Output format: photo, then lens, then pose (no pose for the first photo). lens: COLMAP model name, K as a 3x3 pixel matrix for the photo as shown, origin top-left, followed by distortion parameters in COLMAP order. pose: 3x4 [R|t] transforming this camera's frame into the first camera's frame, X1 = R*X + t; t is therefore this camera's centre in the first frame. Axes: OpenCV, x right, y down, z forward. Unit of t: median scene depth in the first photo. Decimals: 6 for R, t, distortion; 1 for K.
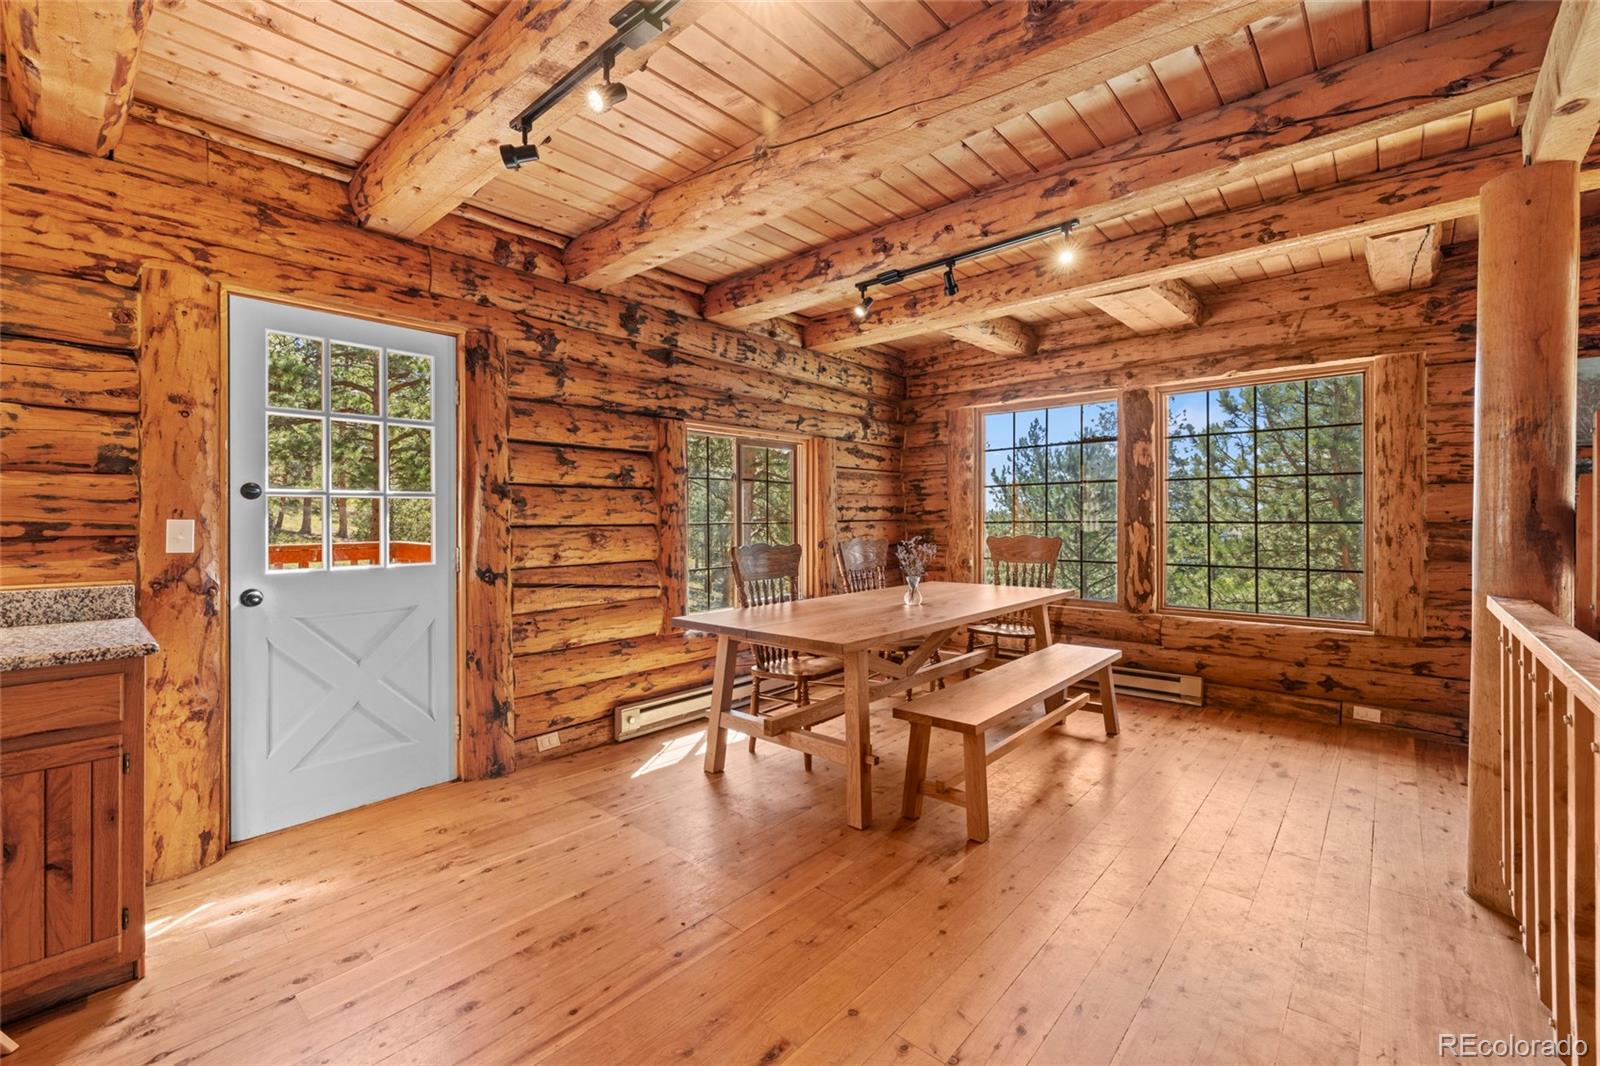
lens RADIAL K [[679.7, 0, 798.4], [0, 679.7, 518.4], [0, 0, 1]] dist [0.000885, 0.000026]
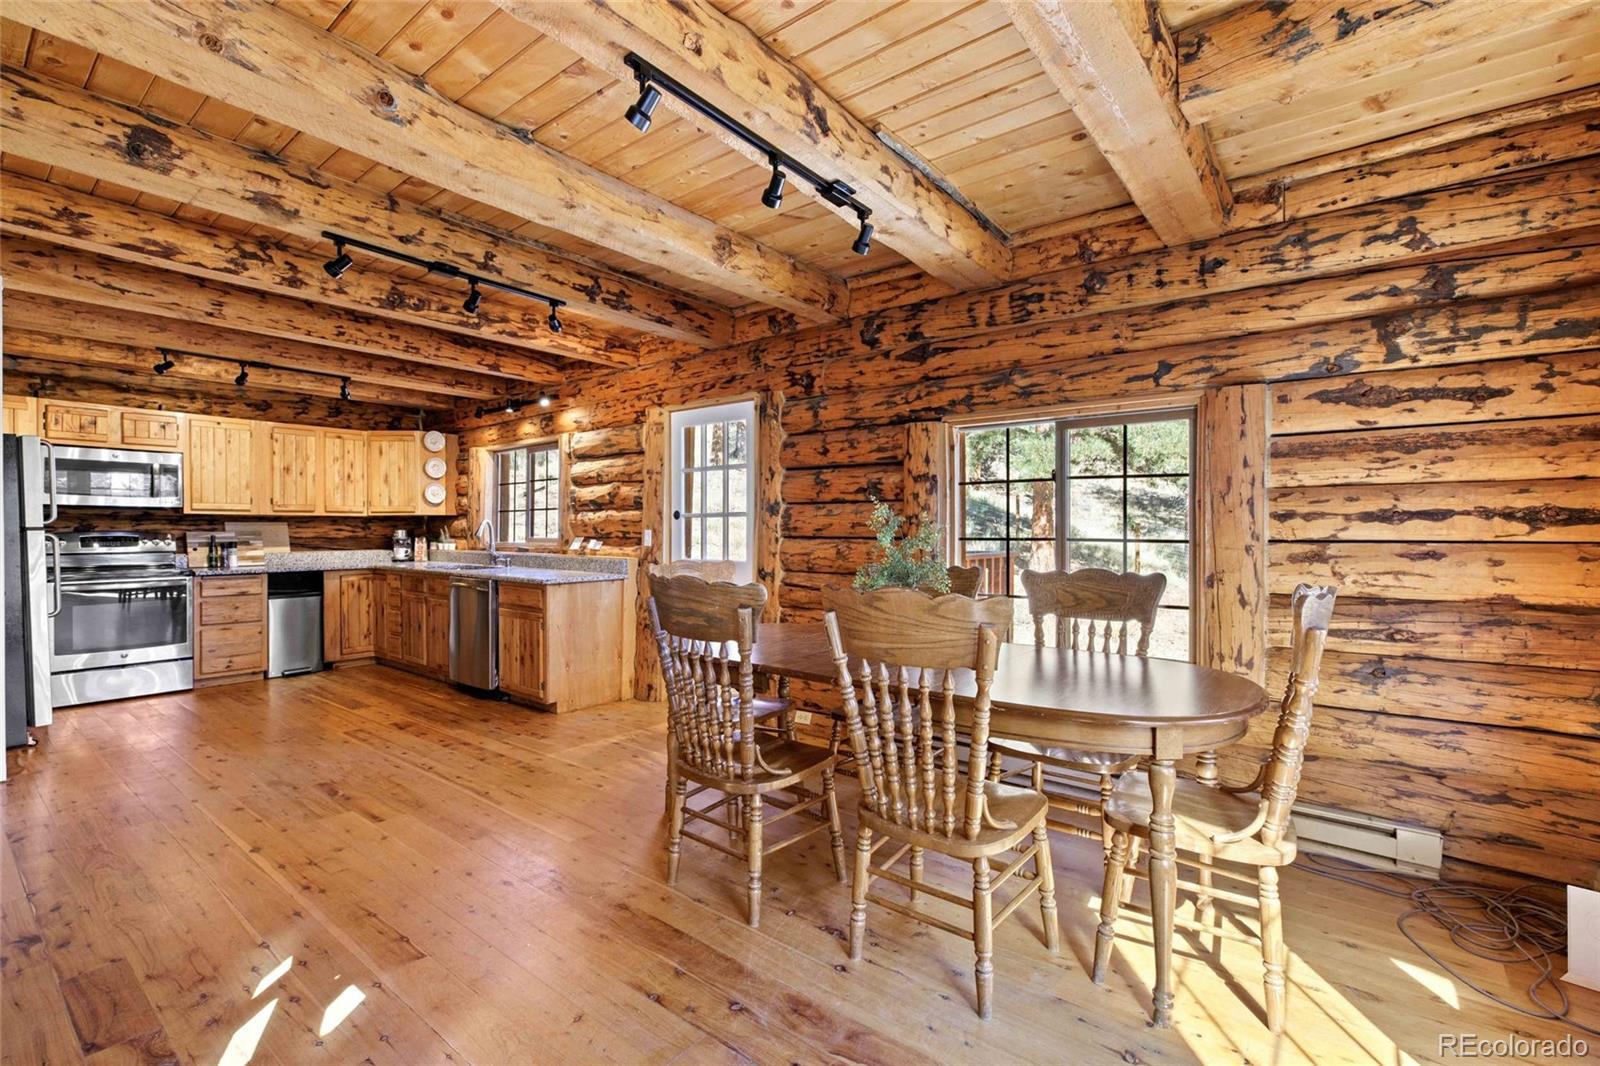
lens RADIAL K [[723.2, 0, 797.2], [0, 723.2, 533.9], [0, 0, 1]] dist [0.001950, -0.001753]
pose [[0.039317, 0.012511, -0.999148, 0.785644], [-0.004102, 0.999915, 0.012359, -0.009067], [0.999218, 0.003612, 0.039365, 0.820550]]
